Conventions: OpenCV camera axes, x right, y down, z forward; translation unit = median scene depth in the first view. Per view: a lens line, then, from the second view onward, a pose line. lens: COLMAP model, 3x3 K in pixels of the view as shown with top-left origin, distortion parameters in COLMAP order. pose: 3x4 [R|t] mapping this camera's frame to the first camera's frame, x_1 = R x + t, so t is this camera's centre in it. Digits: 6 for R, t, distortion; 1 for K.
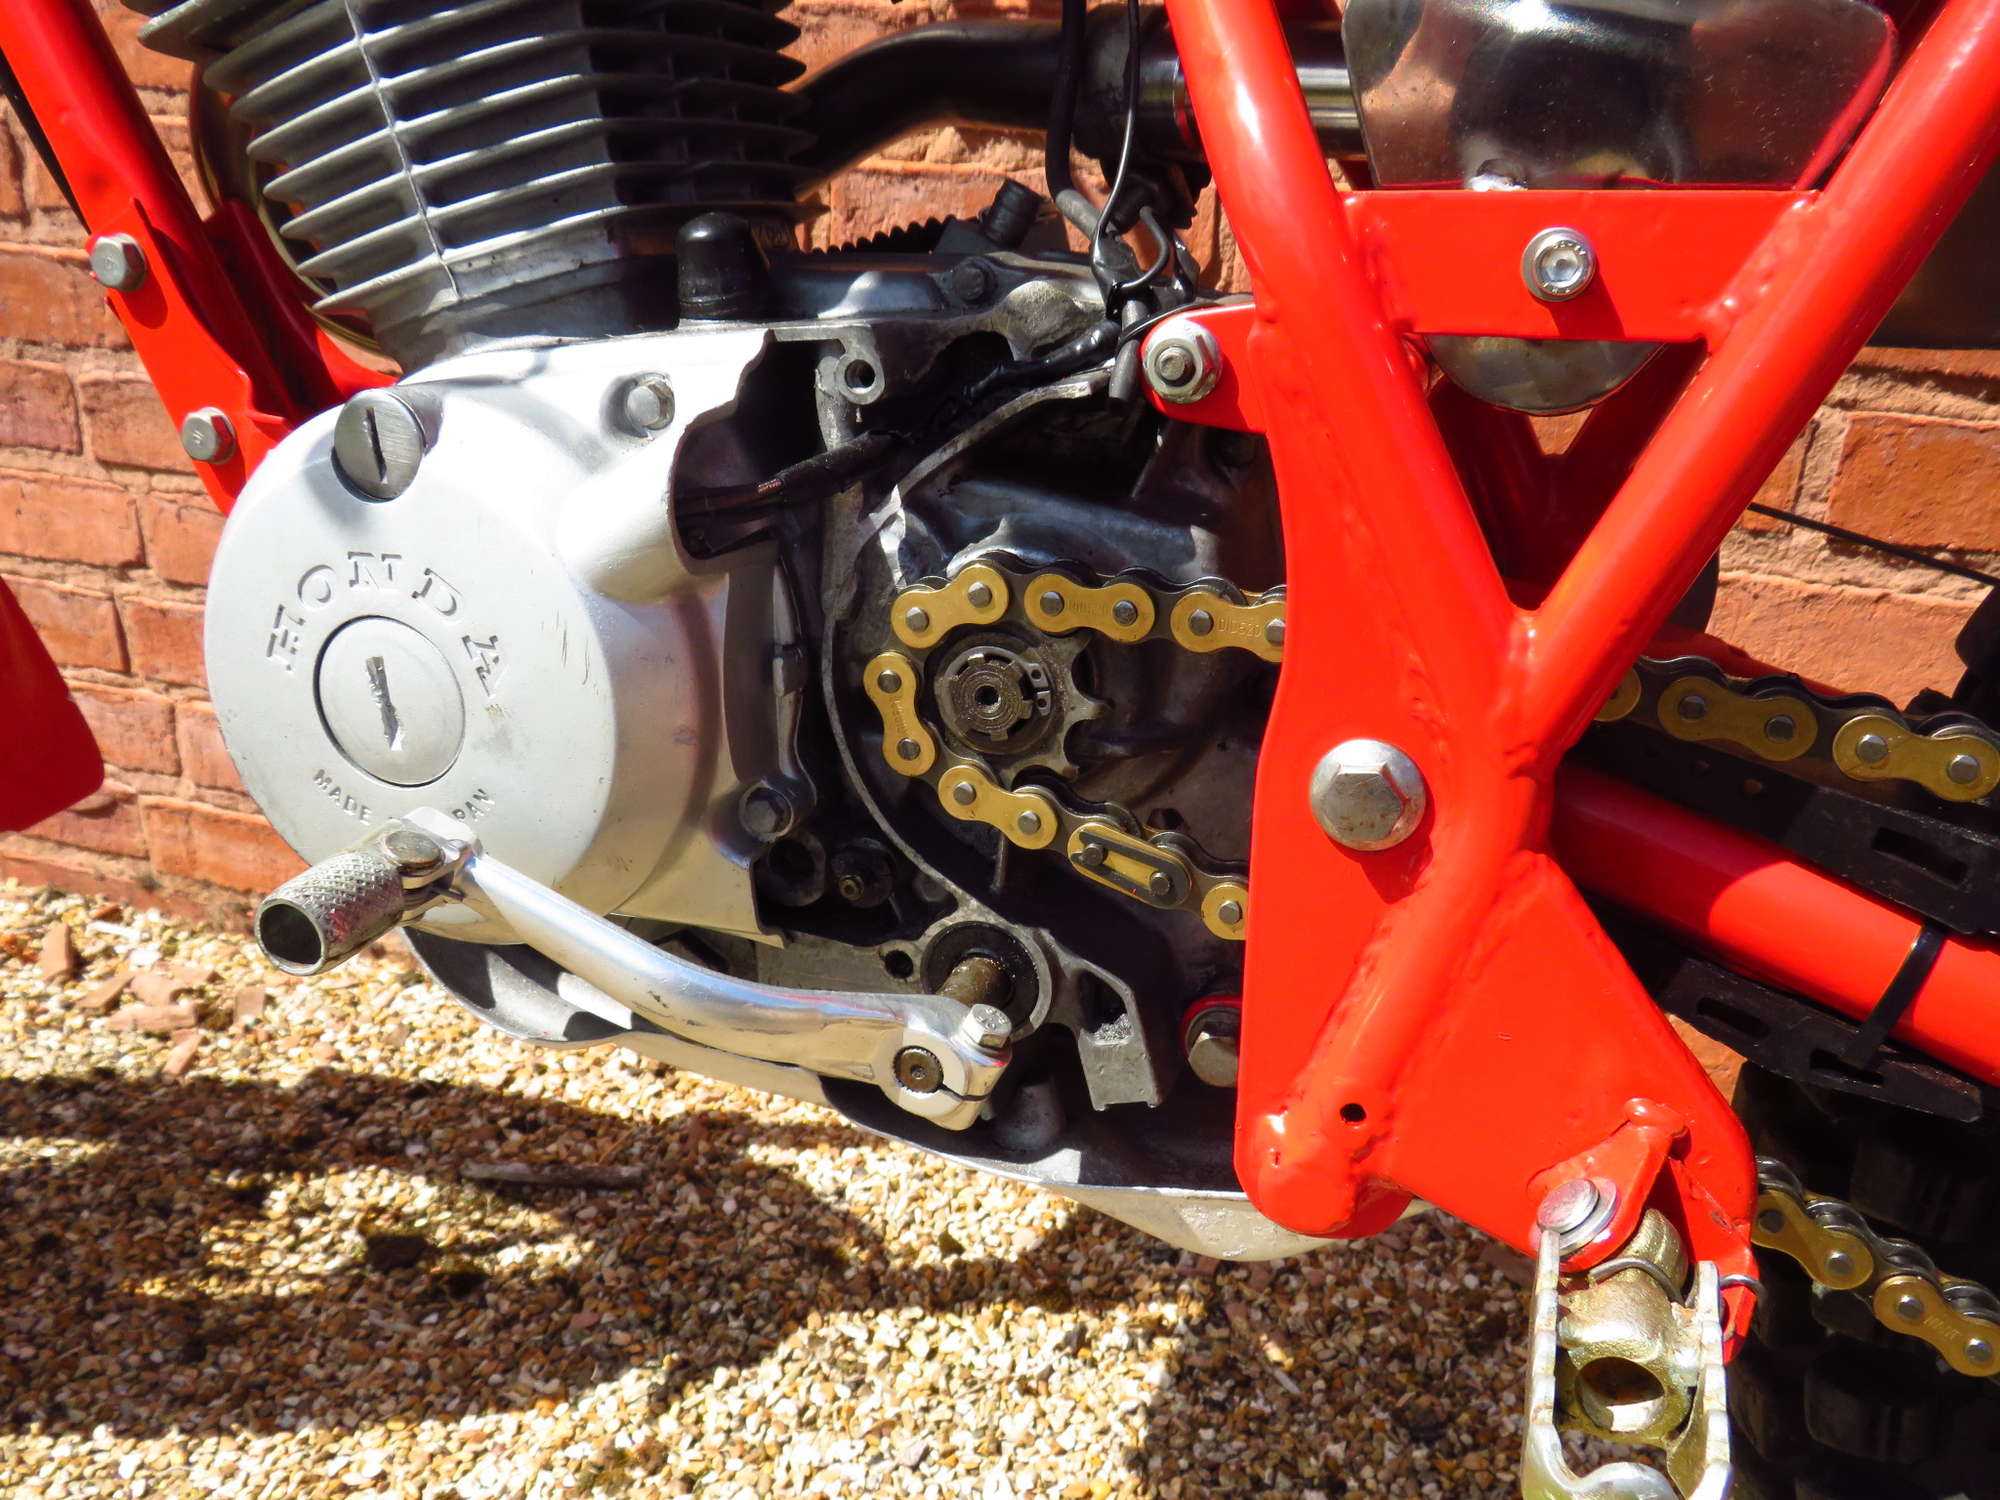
lens RADIAL K [[1616.4, 0, 1001.1], [0, 1616.4, 747.7], [0, 0, 1]] dist [-0.036432, 0.006390]
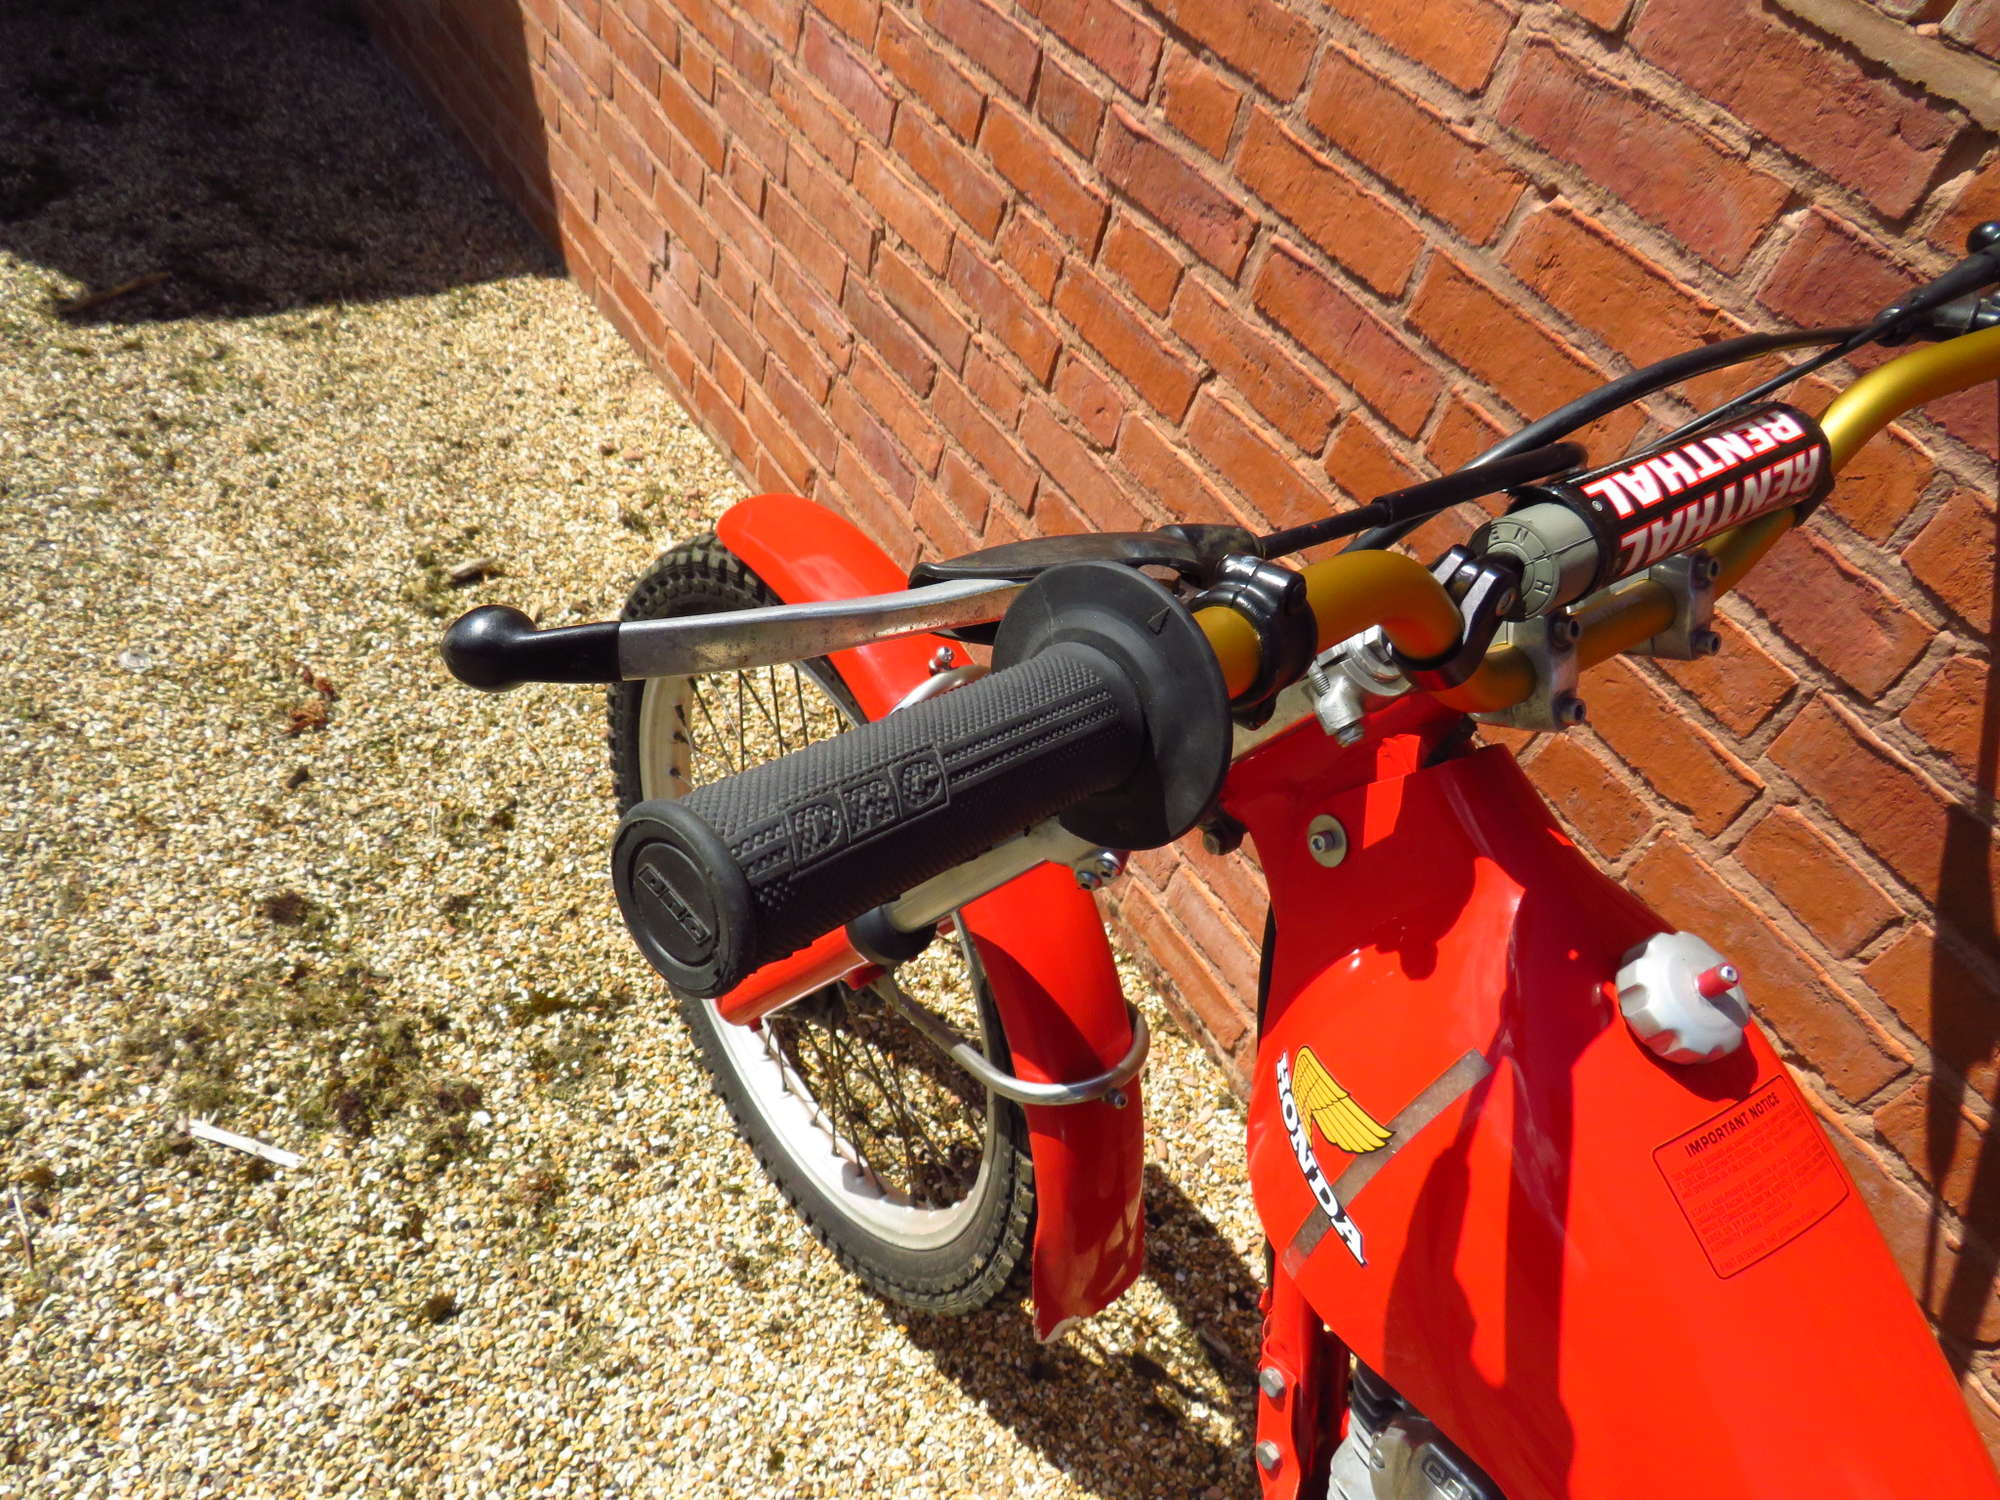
lens RADIAL K [[1407.9, 0, 1001.3], [0, 1407.9, 756.2], [0, 0, 1]] dist [-0.023555, -0.002122]
pose [[0.769593, 0.545483, -0.331926, -0.411264], [-0.395743, 0.815412, 0.422481, -0.941323], [0.501113, -0.193781, 0.843407, -0.276722]]
